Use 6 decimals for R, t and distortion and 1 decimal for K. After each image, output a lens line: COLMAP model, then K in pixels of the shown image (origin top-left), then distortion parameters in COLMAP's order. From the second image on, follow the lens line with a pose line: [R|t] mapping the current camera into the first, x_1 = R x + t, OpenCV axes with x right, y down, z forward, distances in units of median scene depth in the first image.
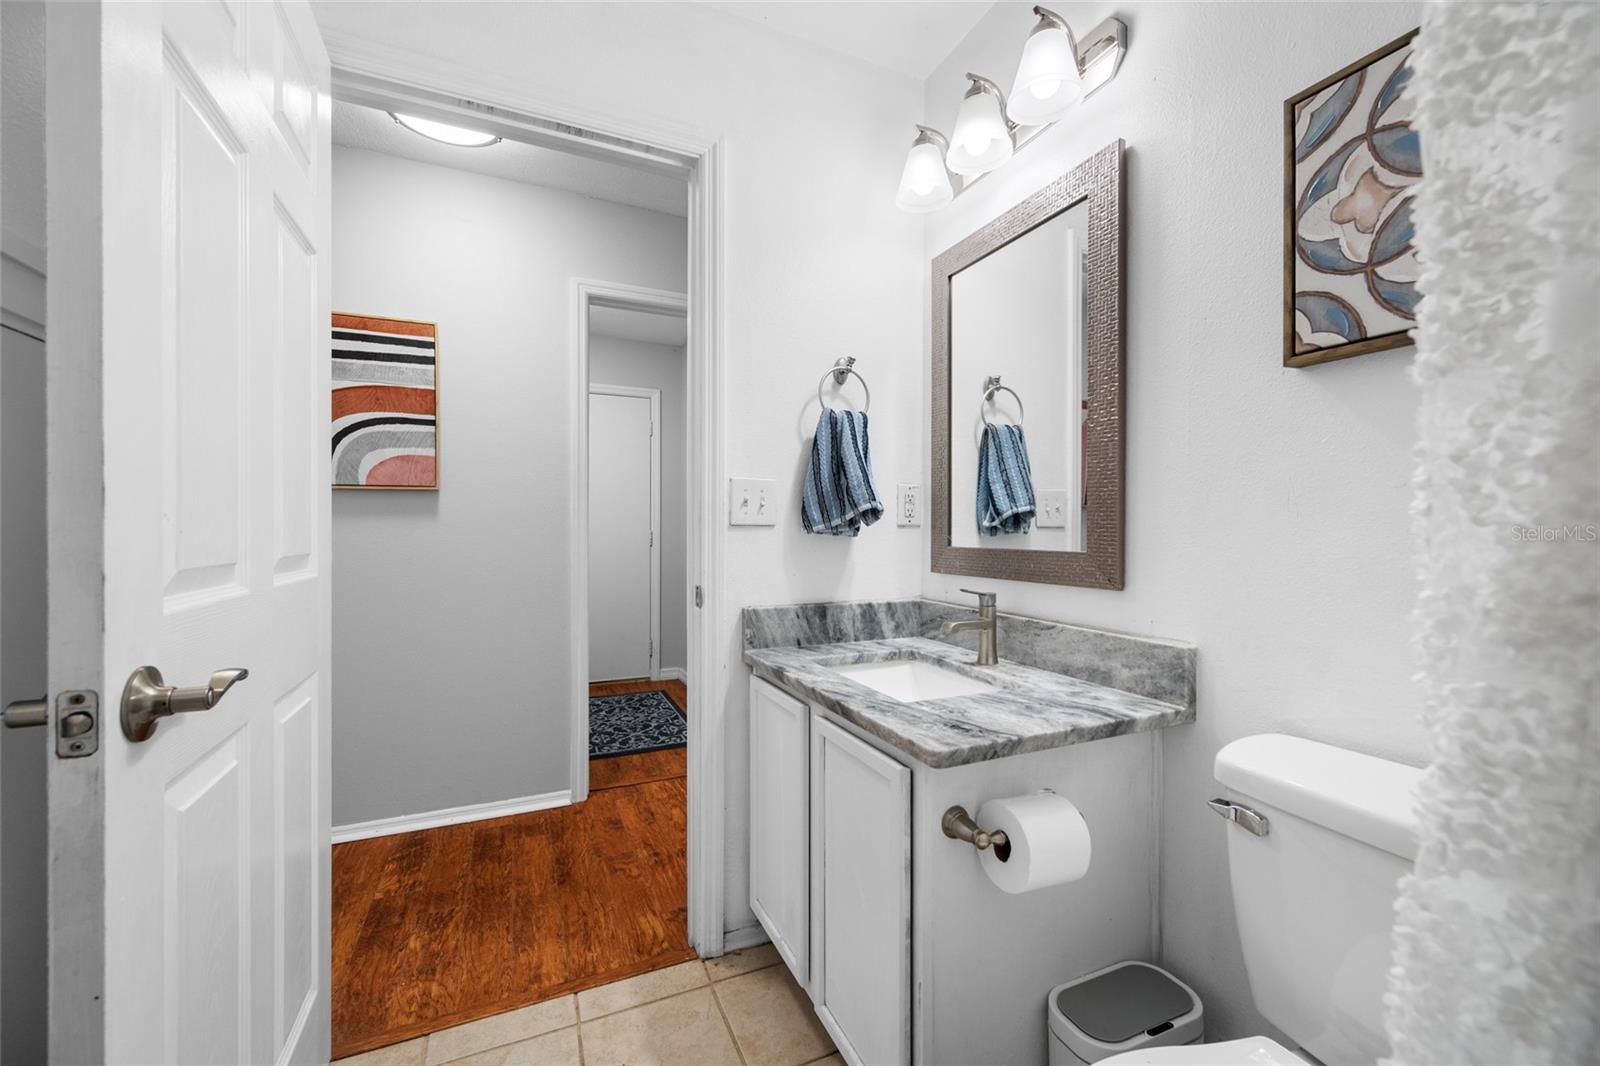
lens RADIAL K [[629.7, 0, 795.2], [0, 629.7, 533.1], [0, 0, 1]] dist [0.000043, 0.000507]
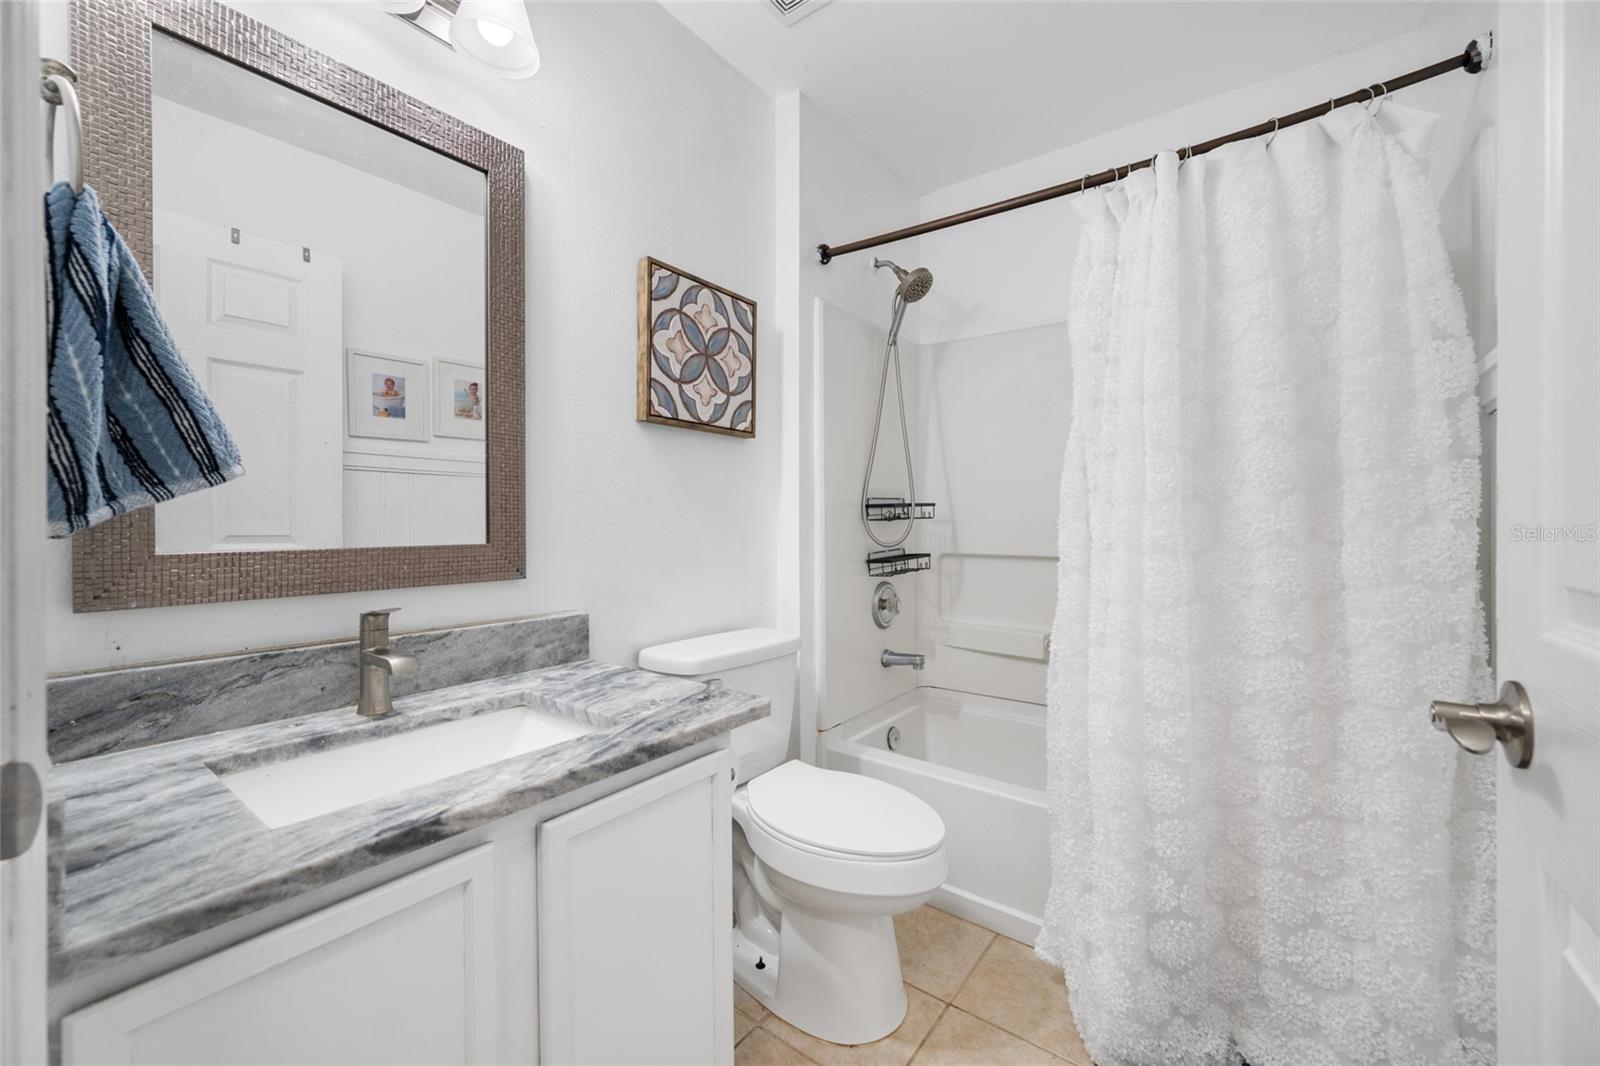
lens RADIAL K [[629.7, 0, 799.0], [0, 629.7, 522.8], [0, 0, 1]] dist [0.000043, 0.000507]
pose [[-0.476244, -0.003724, 0.879305, -0.755094], [0.003283, 0.999977, 0.006013, -0.008655], [-0.879307, 0.005750, -0.476221, 1.301524]]
